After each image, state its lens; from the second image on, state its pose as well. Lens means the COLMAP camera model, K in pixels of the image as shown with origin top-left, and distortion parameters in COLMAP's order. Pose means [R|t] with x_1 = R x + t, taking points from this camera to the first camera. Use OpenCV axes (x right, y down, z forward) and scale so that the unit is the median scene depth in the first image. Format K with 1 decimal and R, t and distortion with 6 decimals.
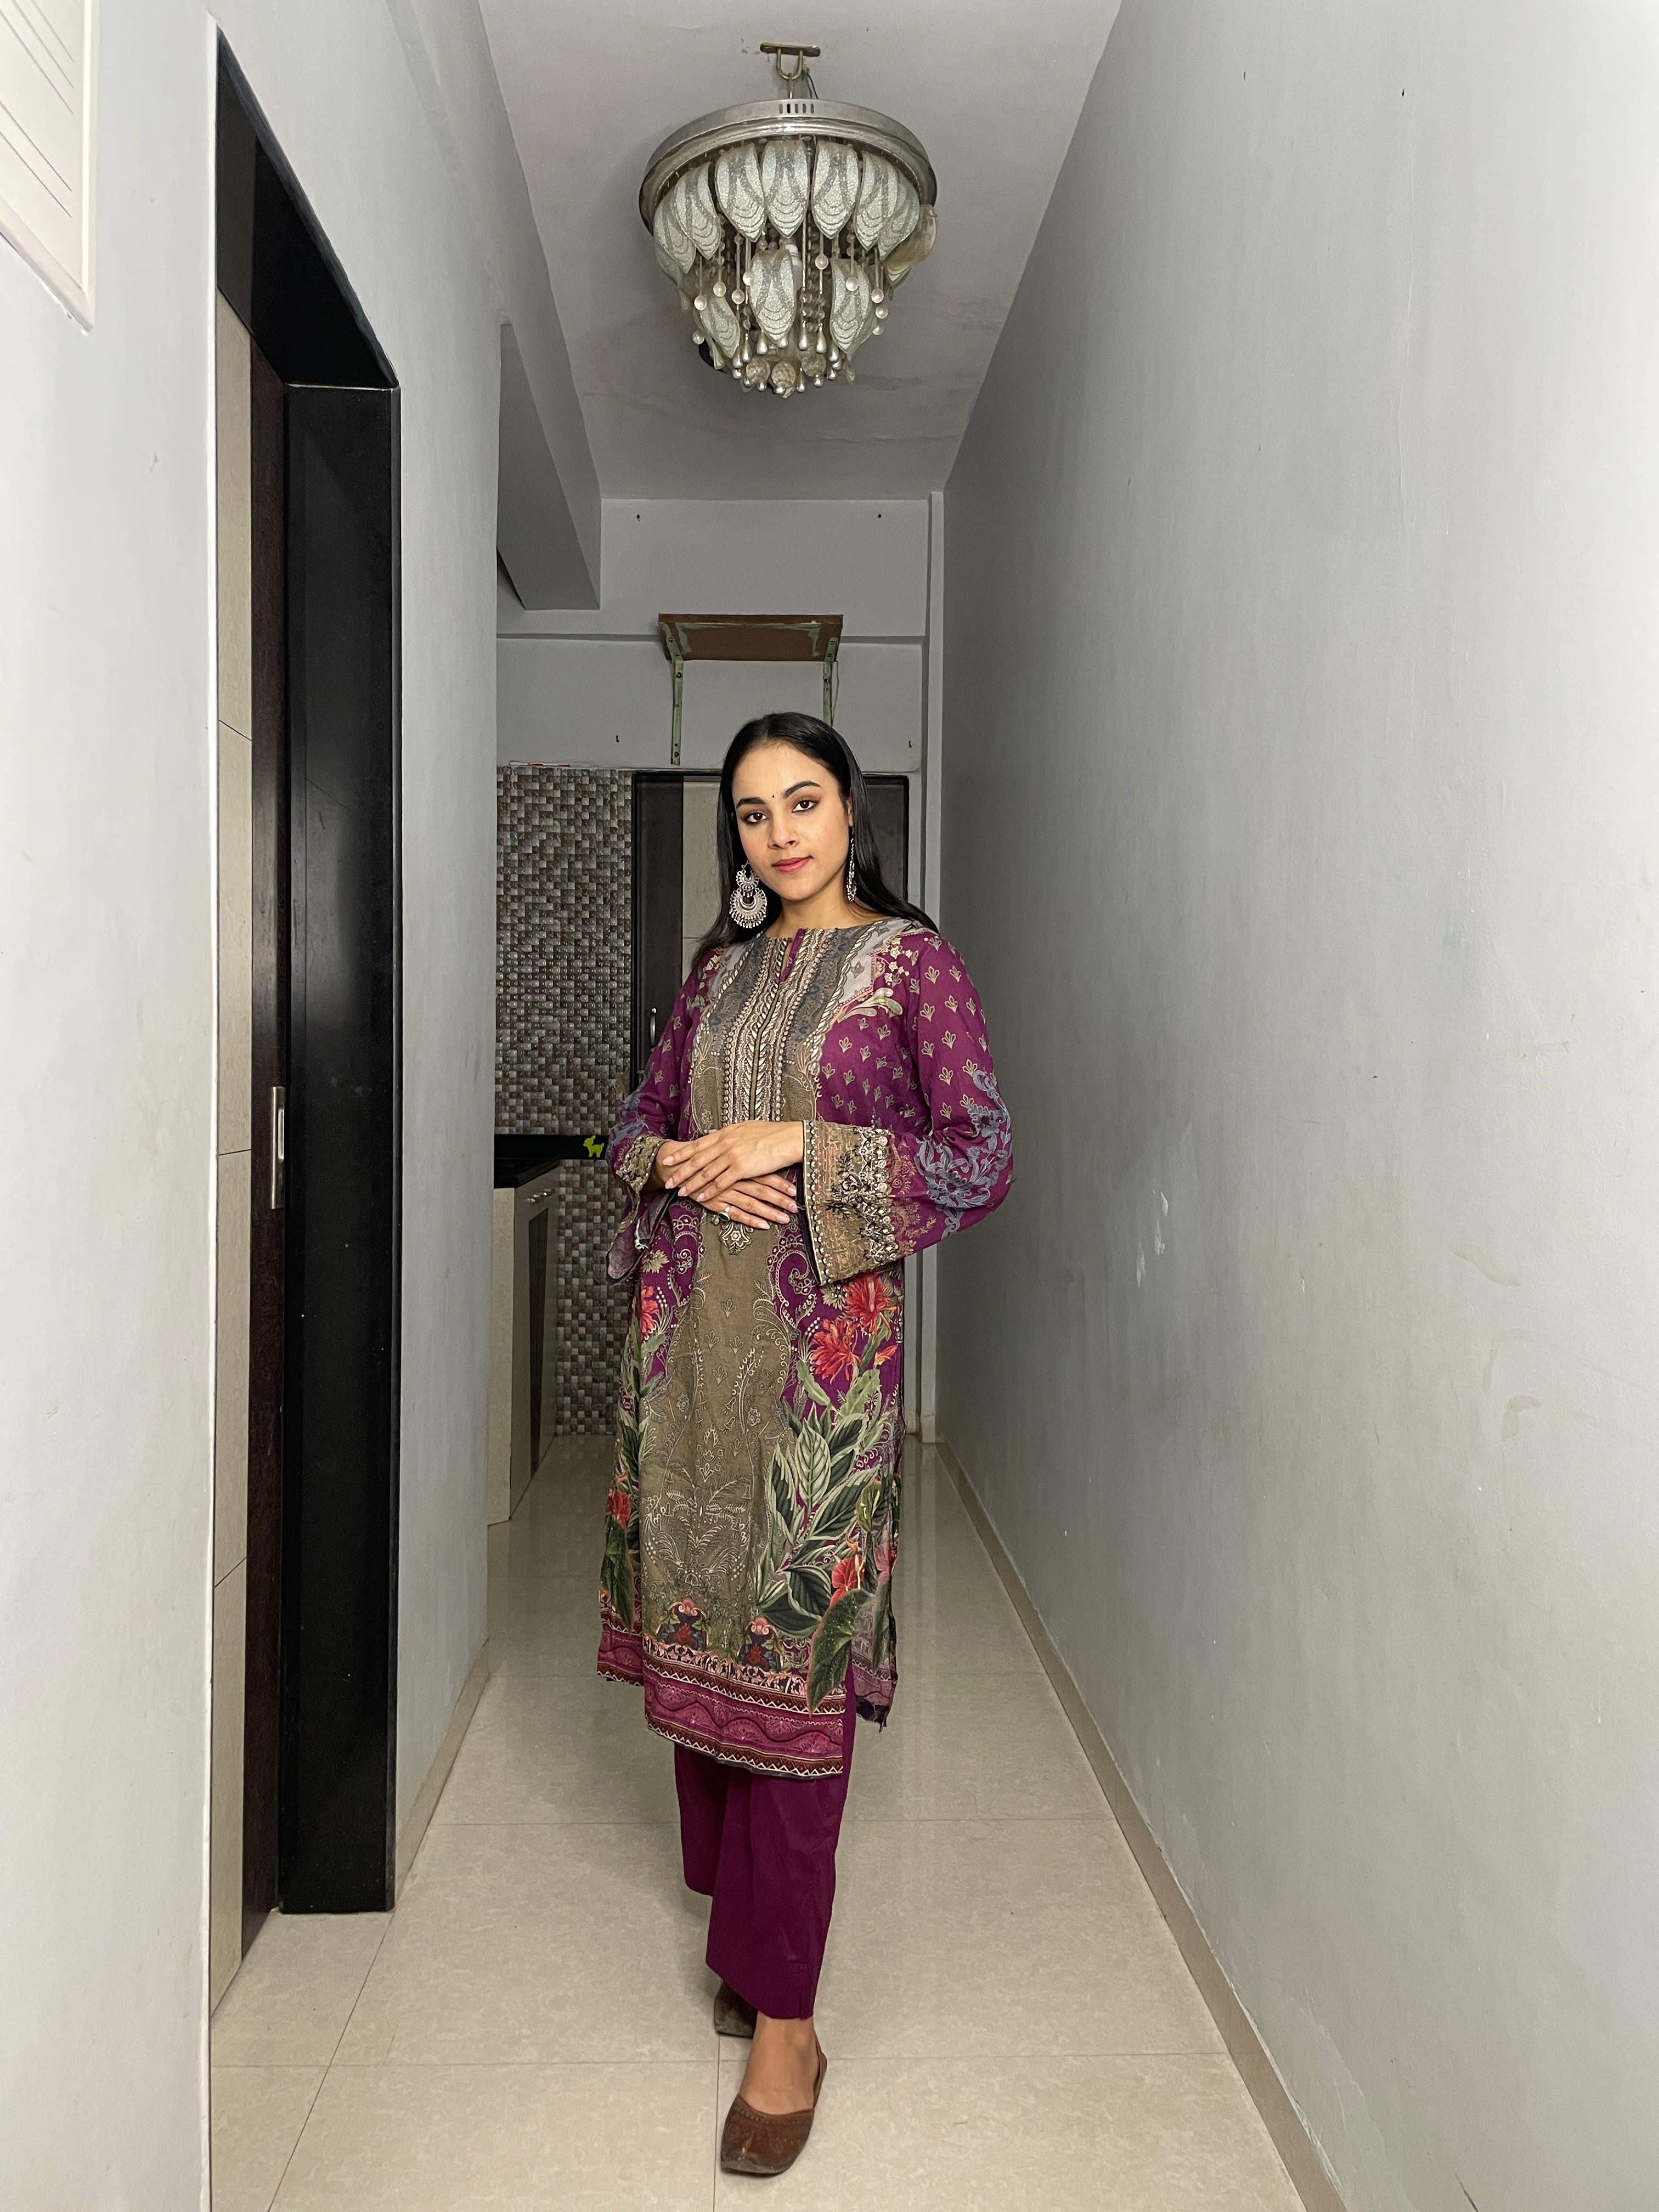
lens RADIAL K [[1790.2, 0, 805.2], [0, 1790.2, 1128.7], [0, 0, 1]] dist [0.086921, -0.122653]
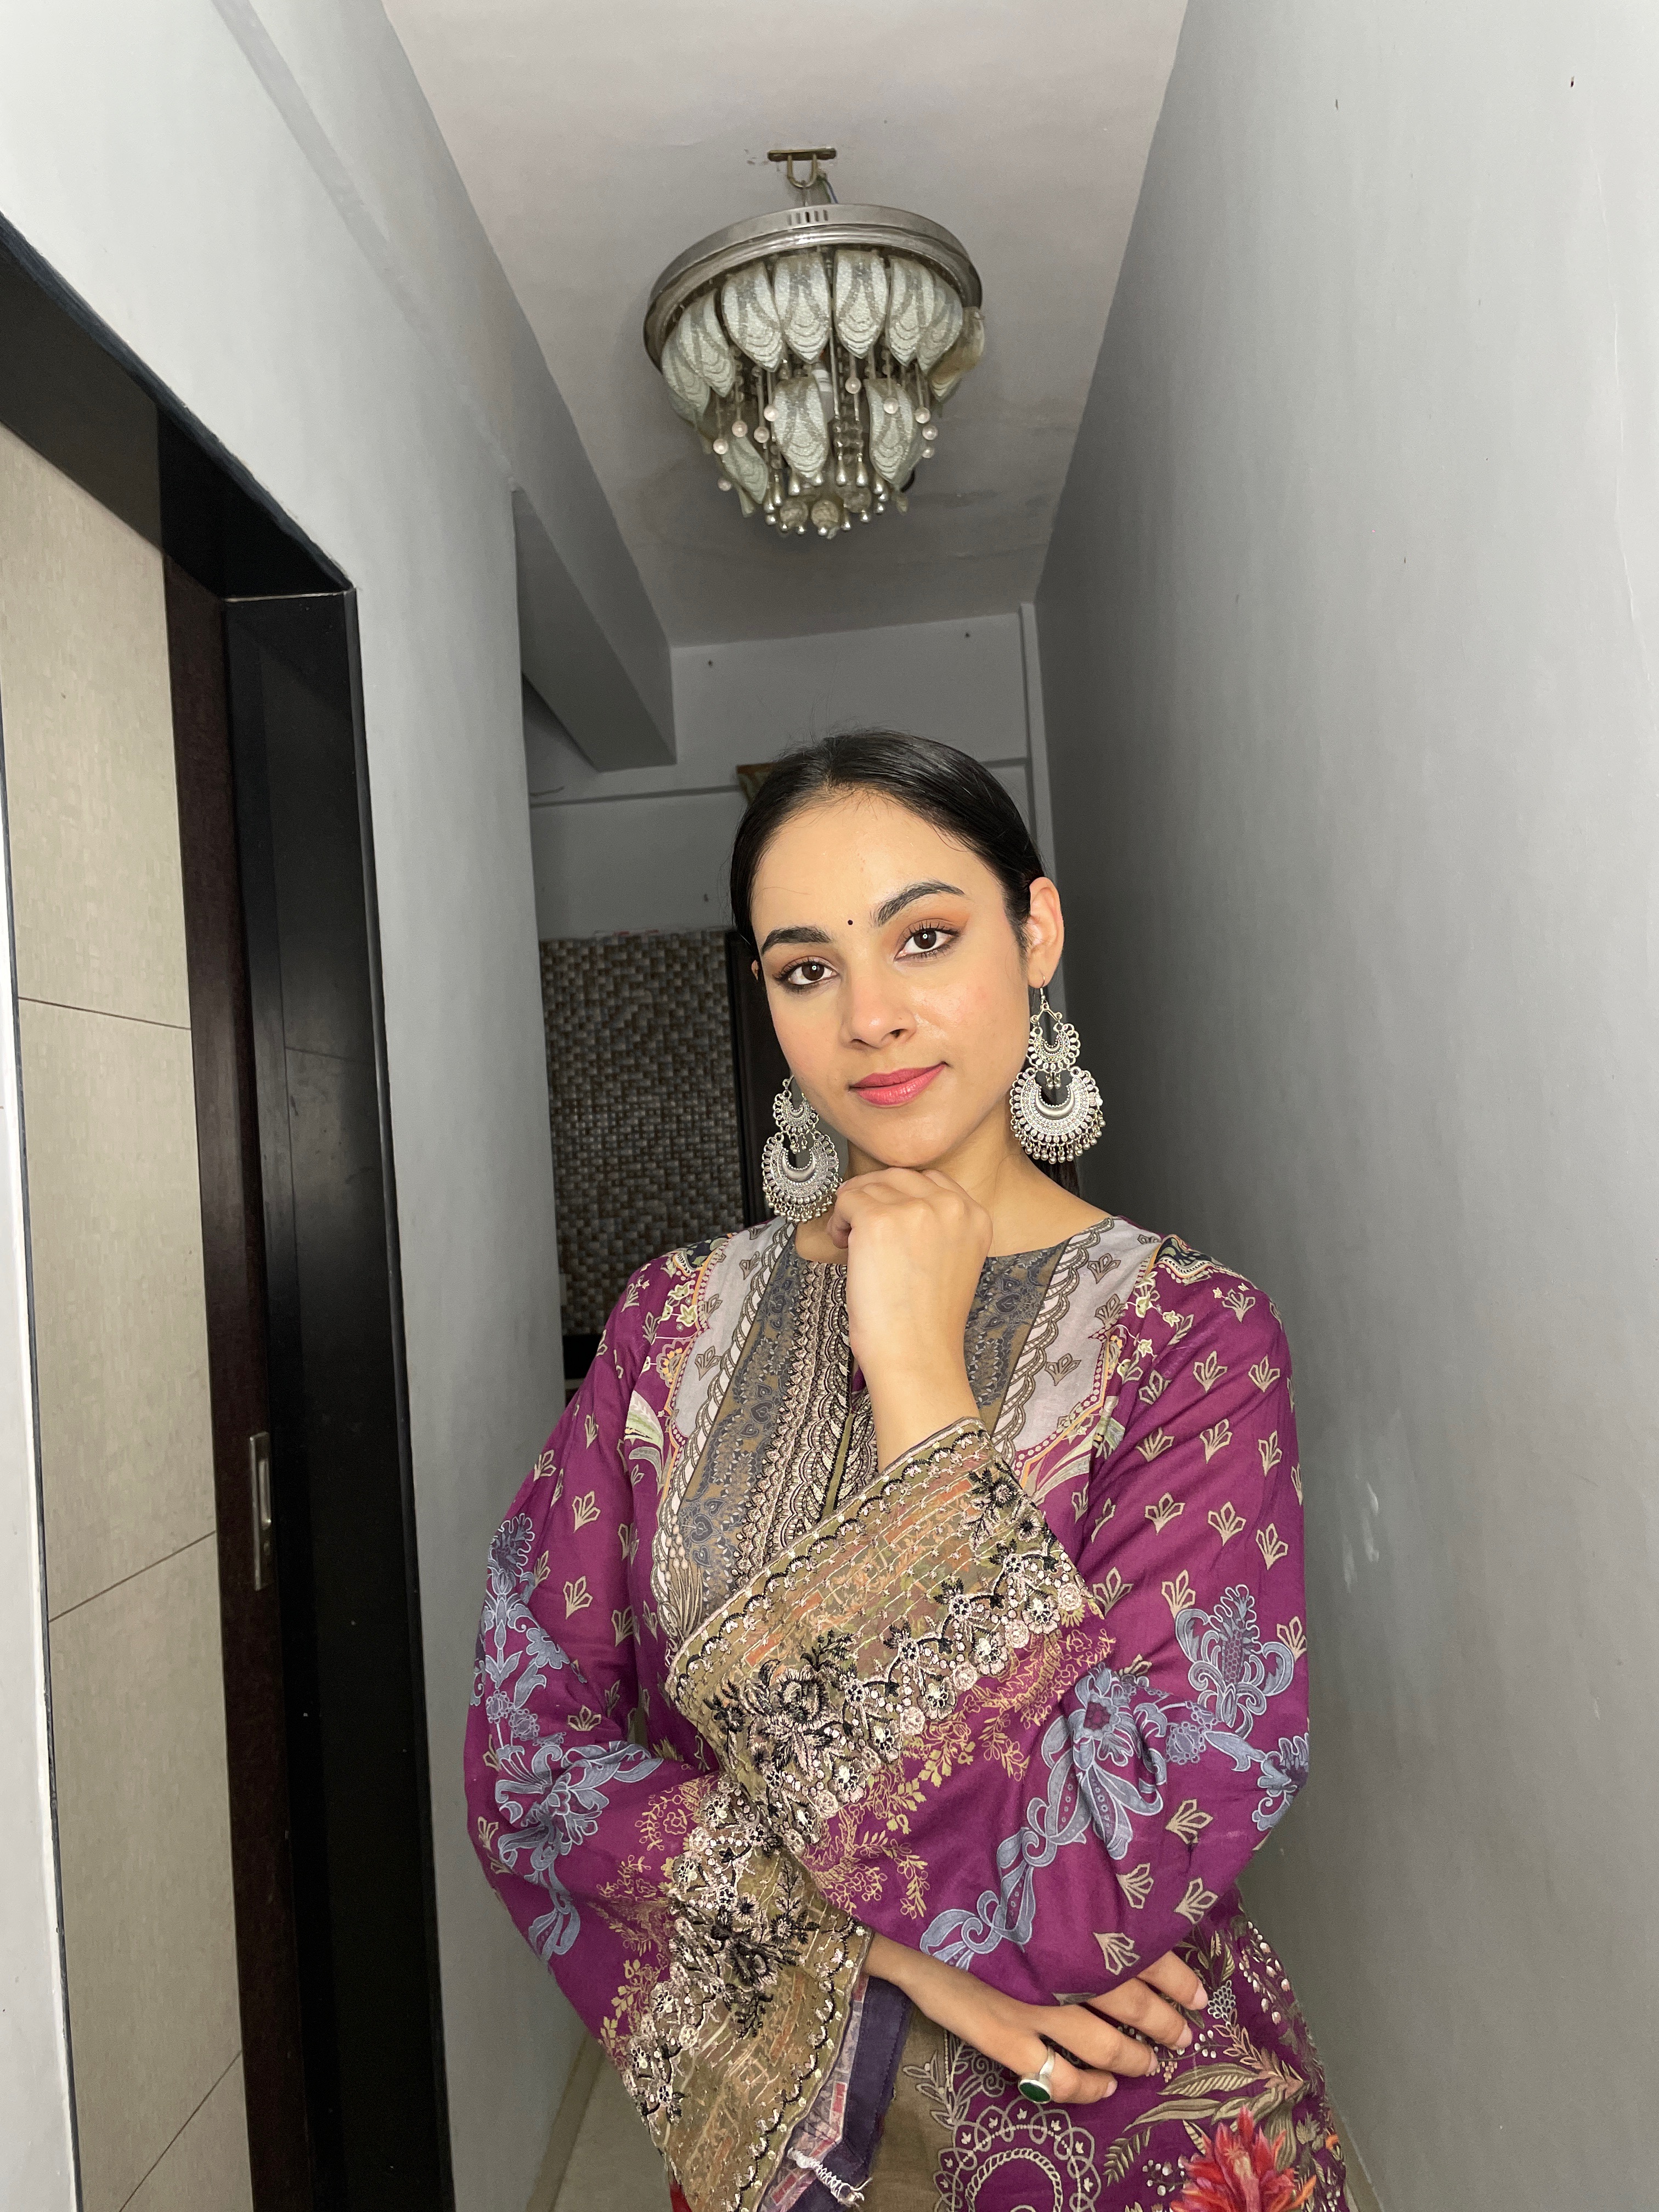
lens RADIAL K [[1772.5, 0, 829.5], [0, 1772.5, 1106.0], [0, 0, 1]] dist [0.075517, -0.123414]
pose [[0.993828, -0.083710, -0.072797, 0.030150], [0.079213, 0.994890, -0.062609, -0.081563], [0.077665, 0.056456, 0.995380, 0.166084]]
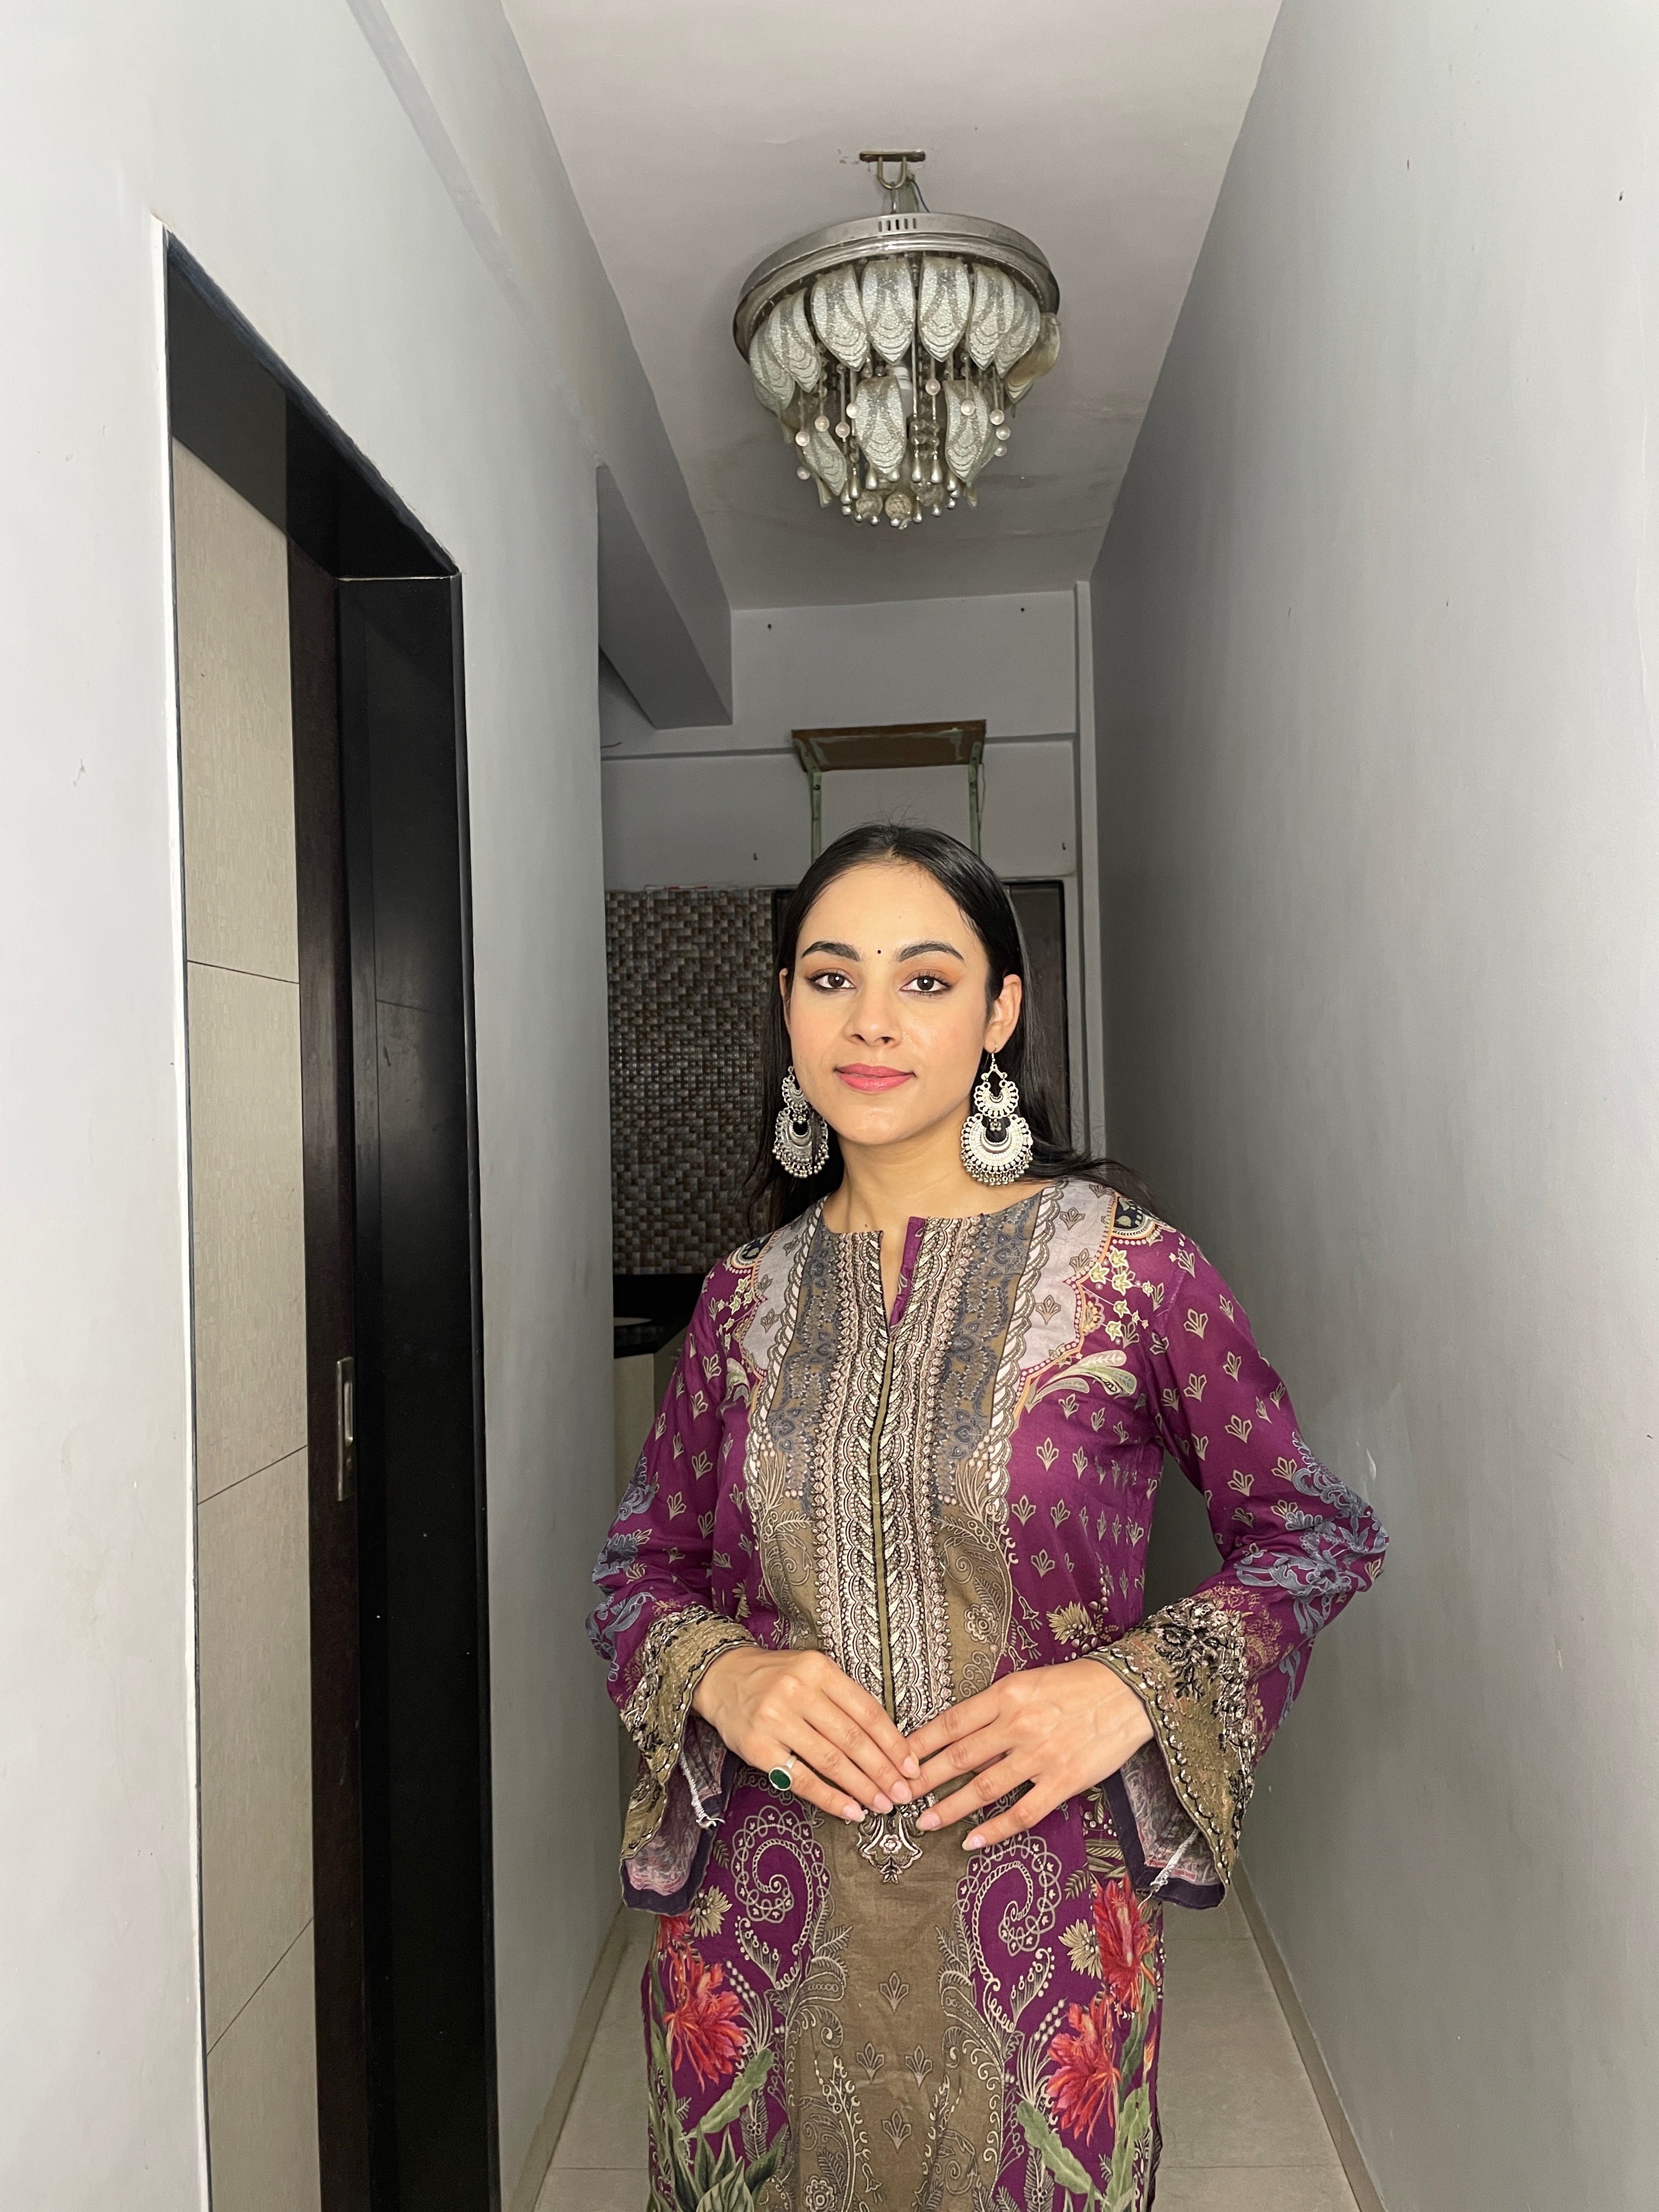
lens RADIAL K [[1772.5, 0, 829.5], [0, 1772.5, 1106.0], [0, 0, 1]] dist [0.075517, -0.123414]
pose [[0.995523, -0.036903, -0.087020, 0.021488], [0.034085, 0.998852, -0.033645, -0.089348], [0.088162, 0.030528, 0.995638, 0.116439]]
